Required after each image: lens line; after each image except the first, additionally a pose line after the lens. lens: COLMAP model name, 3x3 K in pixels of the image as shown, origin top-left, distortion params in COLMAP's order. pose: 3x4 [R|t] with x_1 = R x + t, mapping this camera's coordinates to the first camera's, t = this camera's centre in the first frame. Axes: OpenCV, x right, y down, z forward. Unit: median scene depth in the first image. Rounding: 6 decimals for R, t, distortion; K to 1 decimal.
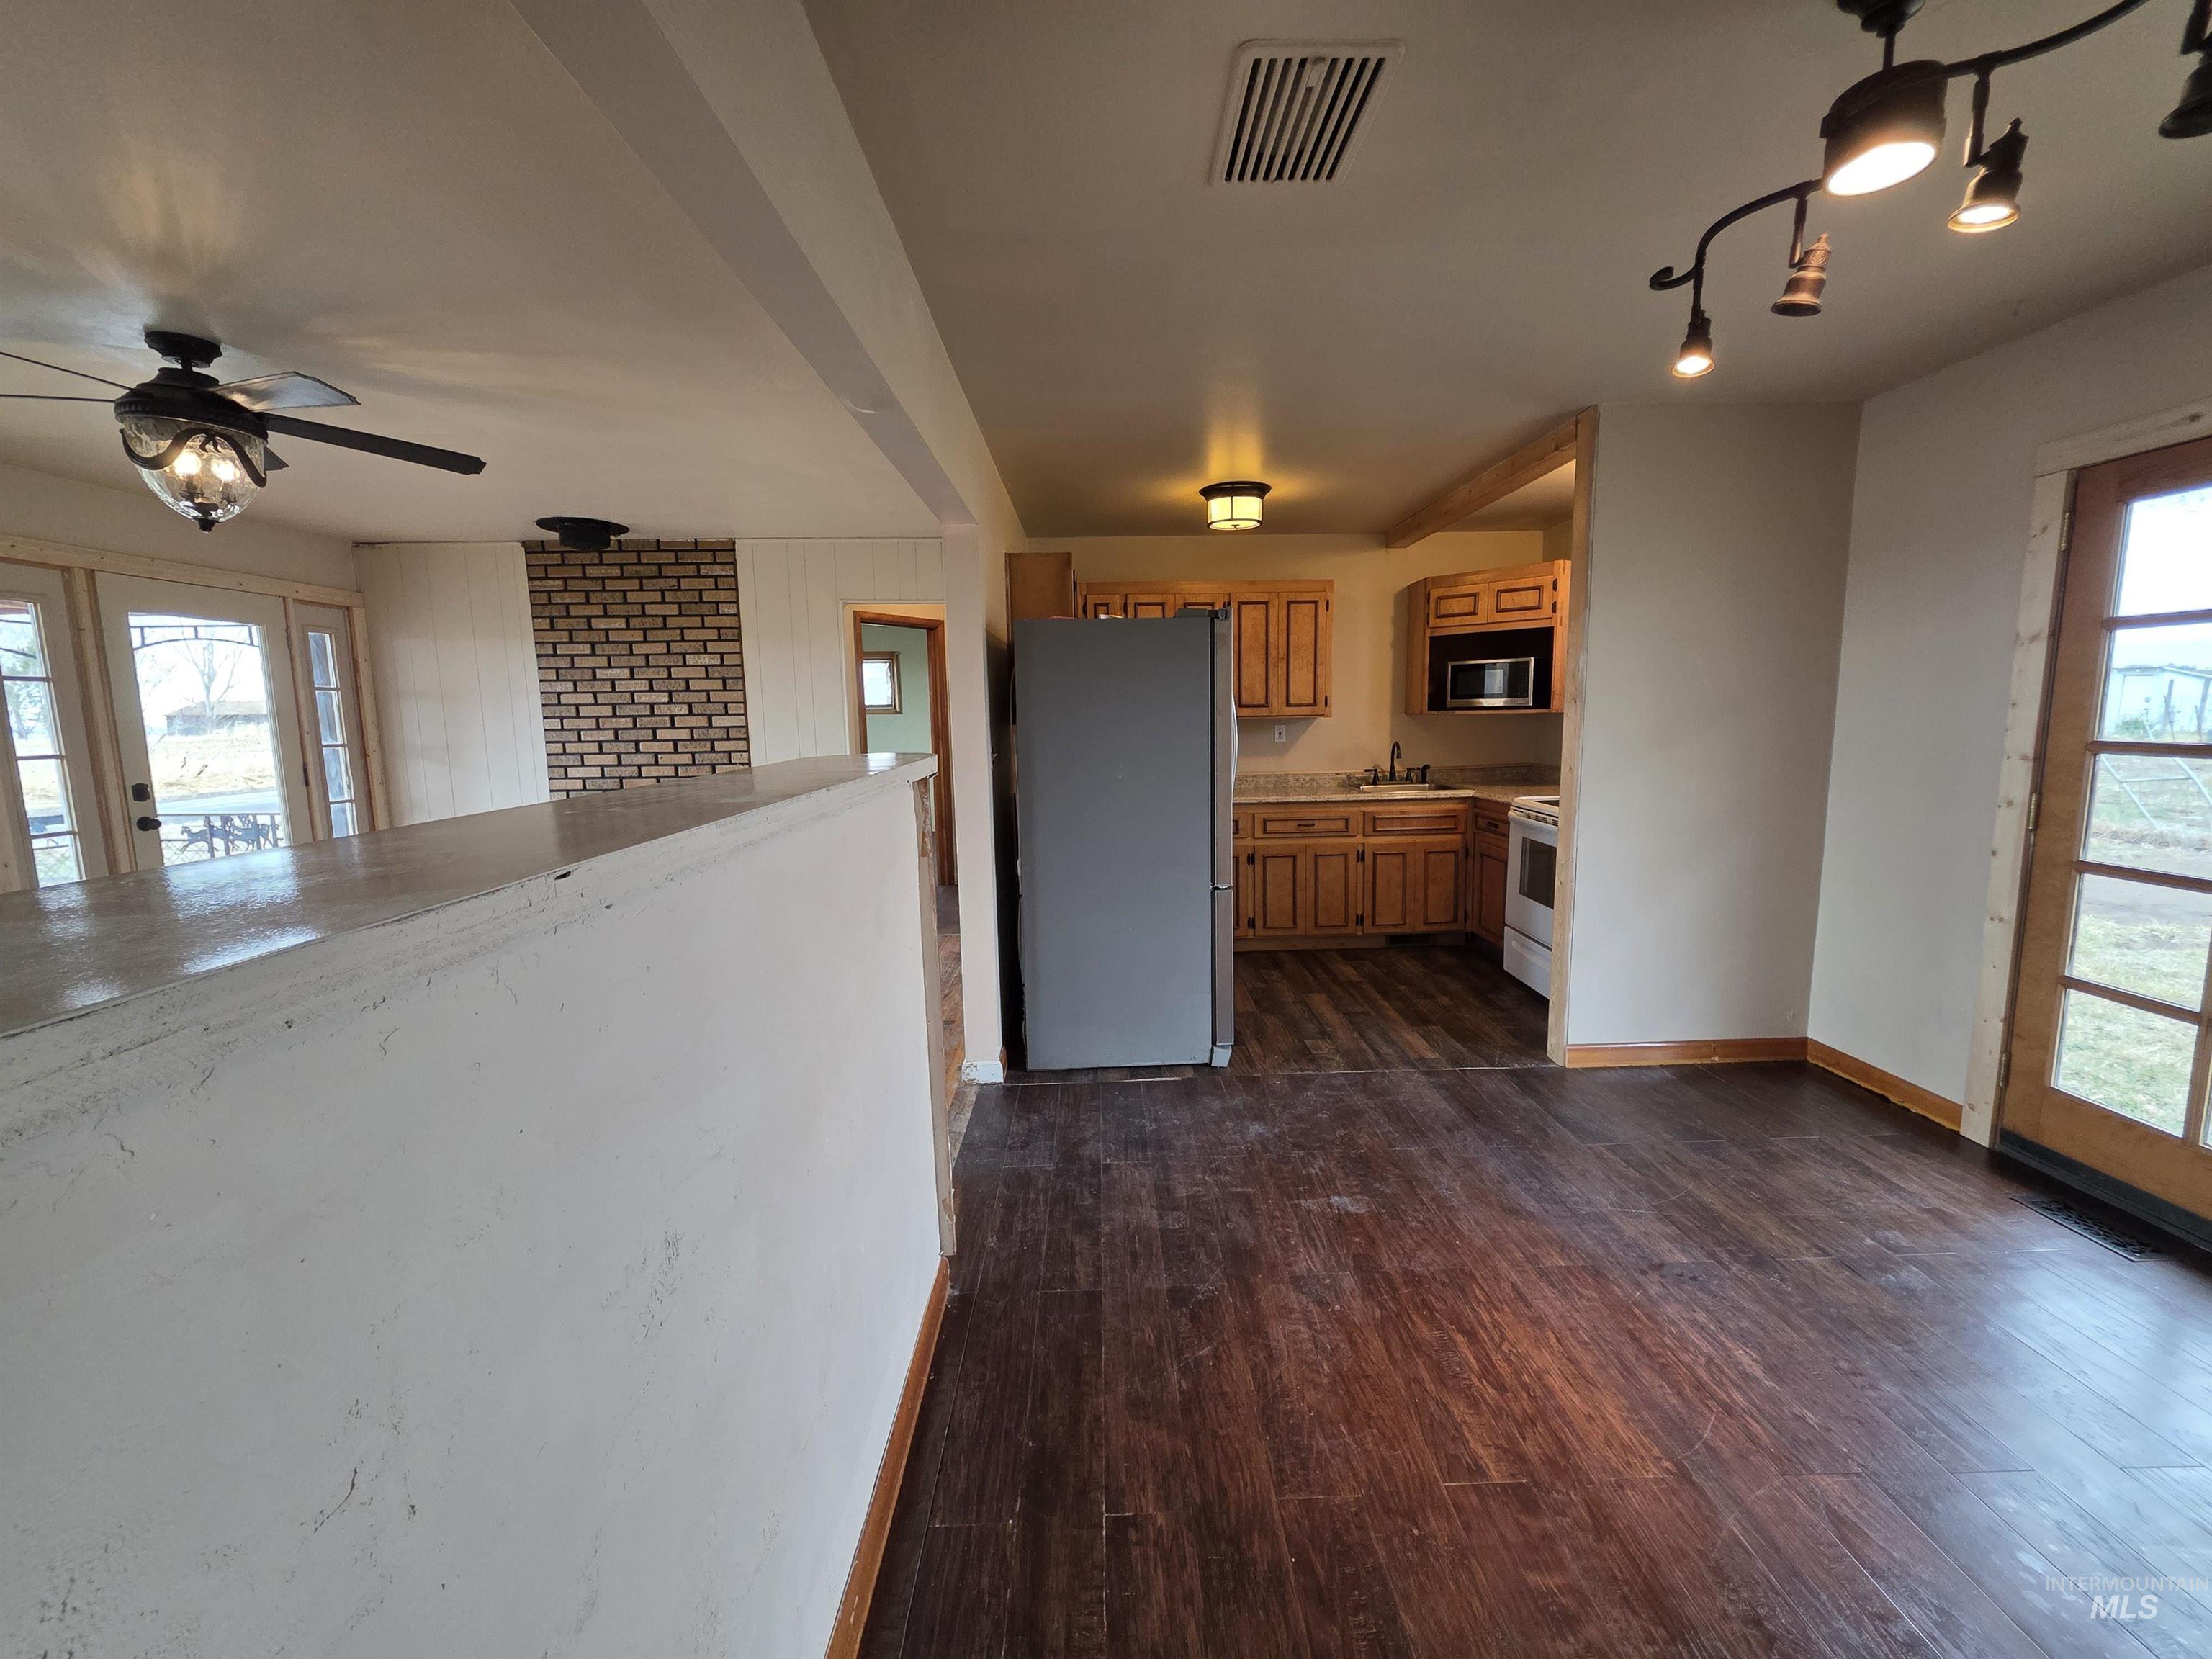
lens RADIAL K [[882.6, 0, 1111.5], [0, 882.6, 831.4], [0, 0, 1]] dist [0.003596, -0.001123]
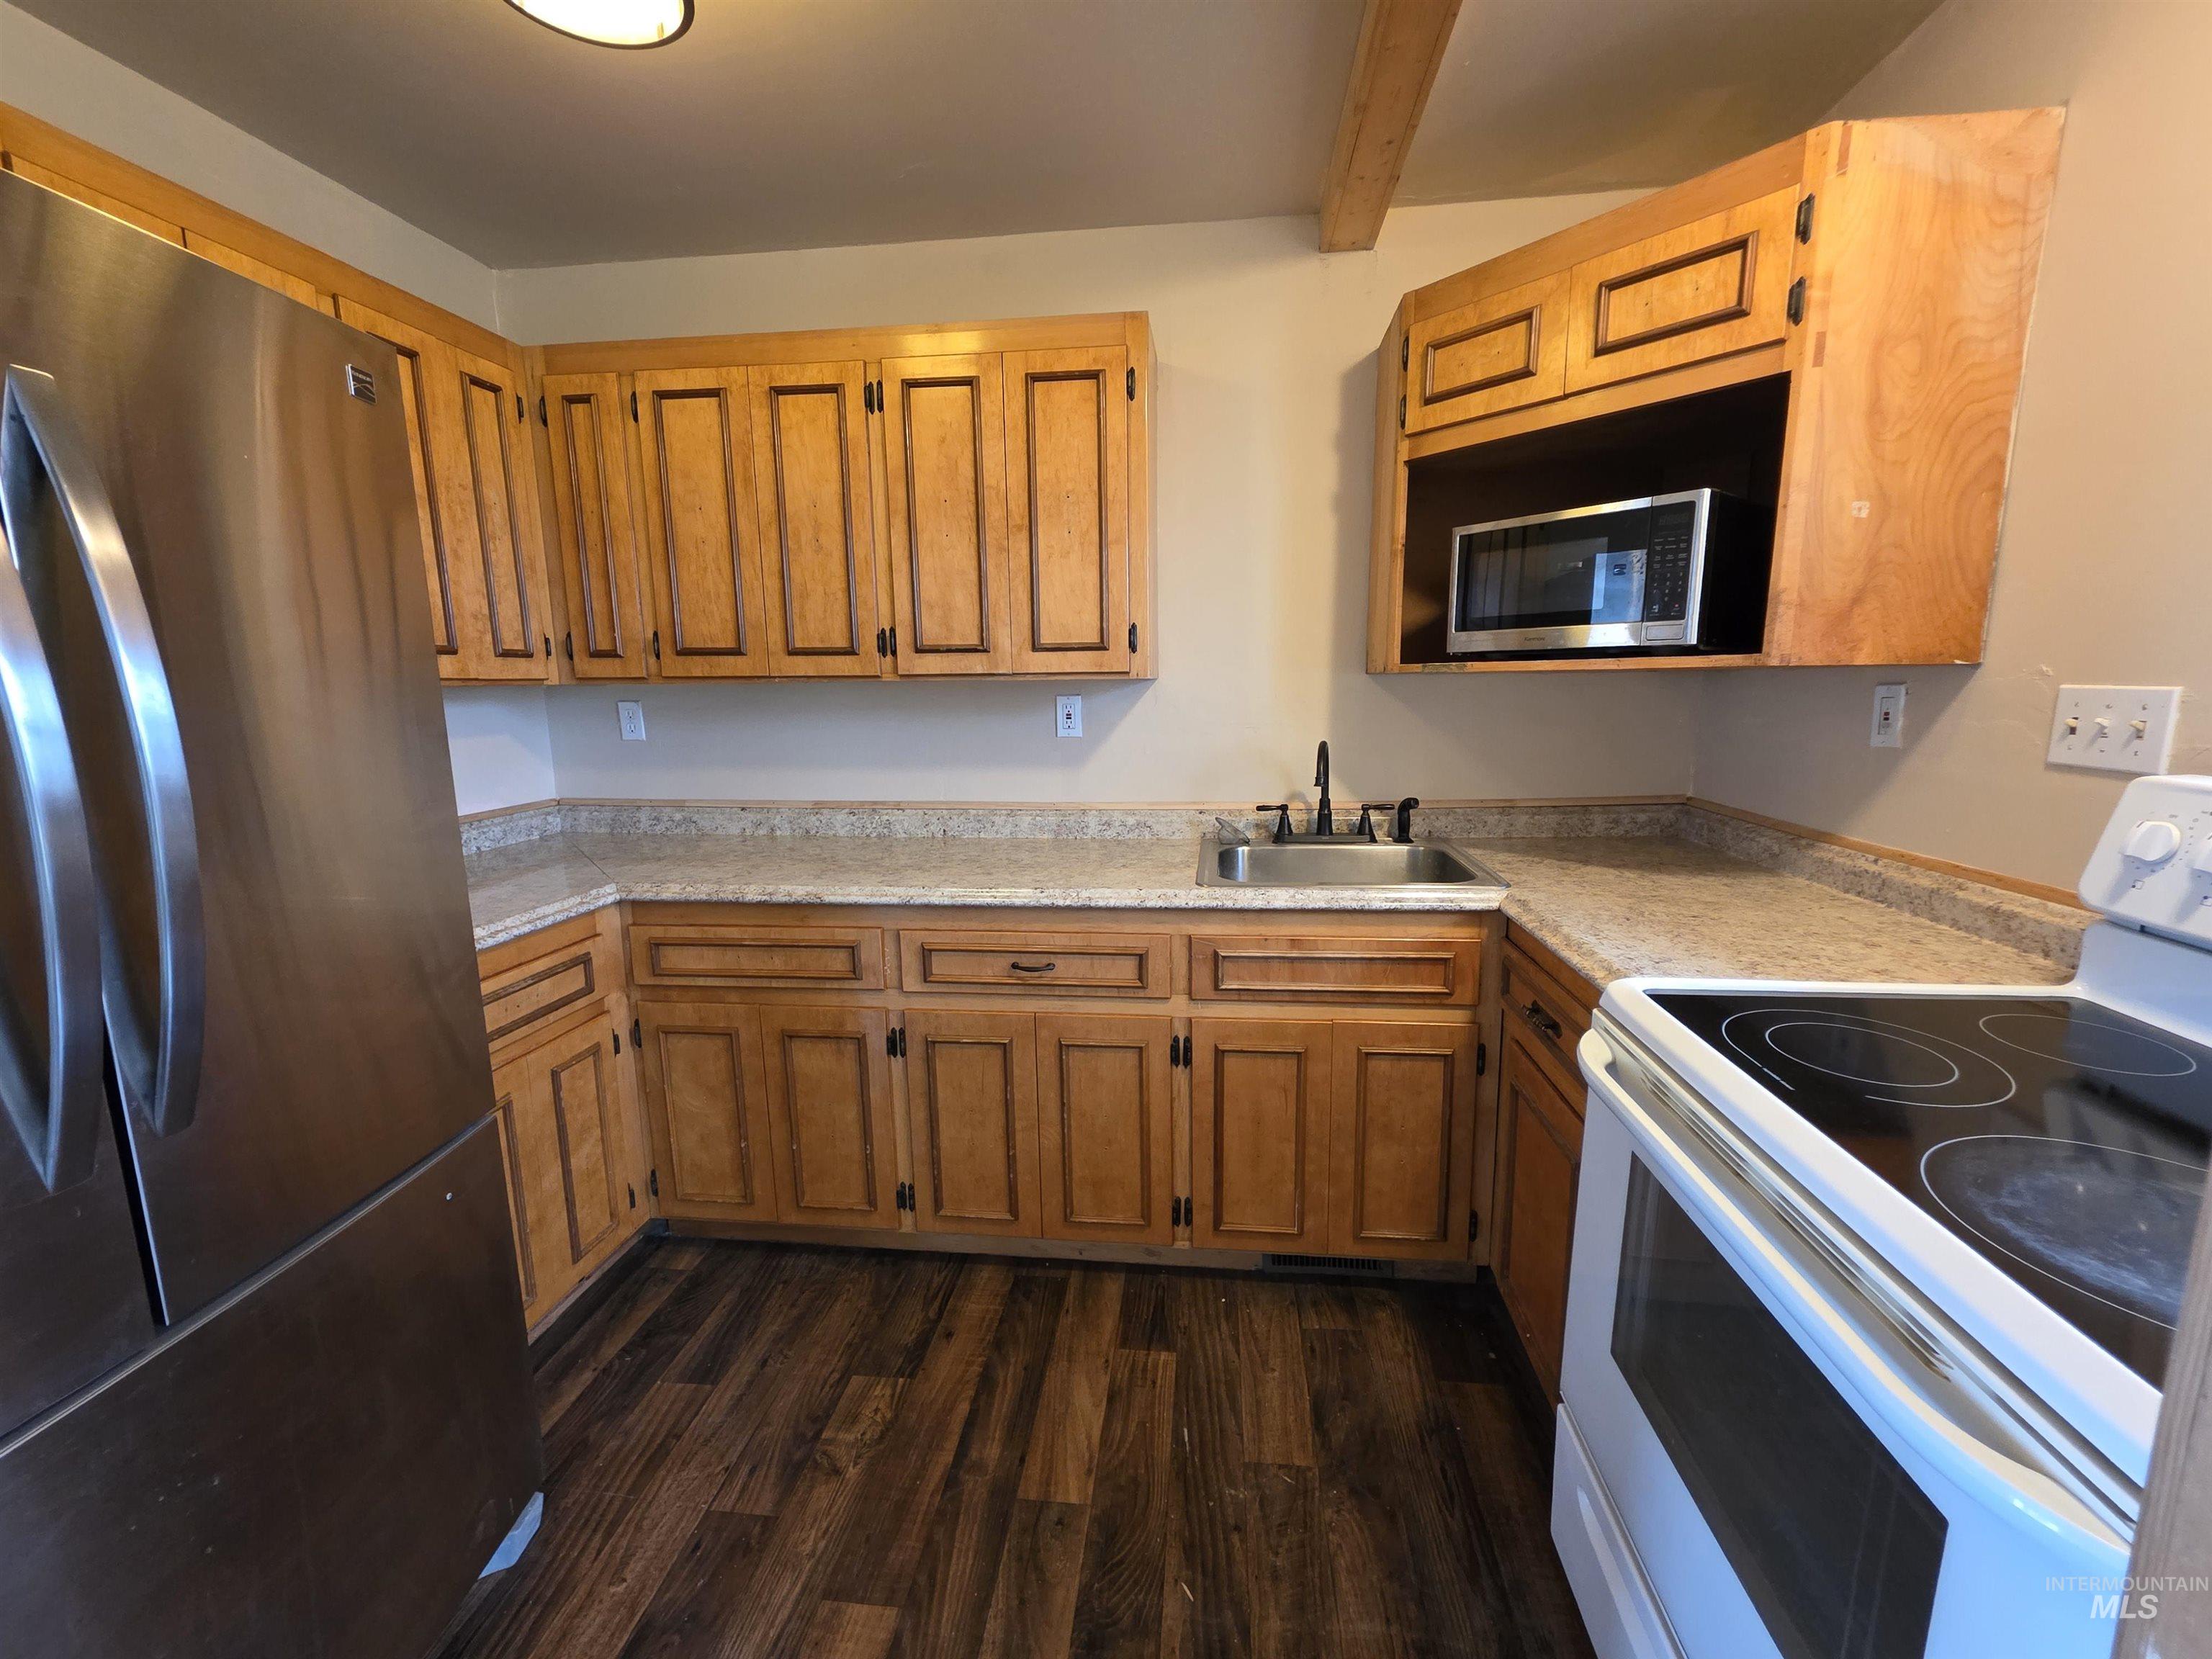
lens RADIAL K [[882.6, 0, 1110.6], [0, 882.6, 830.9], [0, 0, 1]] dist [0.003596, -0.001123]
pose [[0.990595, 0.028076, -0.133917, 0.298898], [-0.022709, 0.998883, 0.041439, -0.080283], [0.134931, -0.038008, 0.990126, 0.627462]]
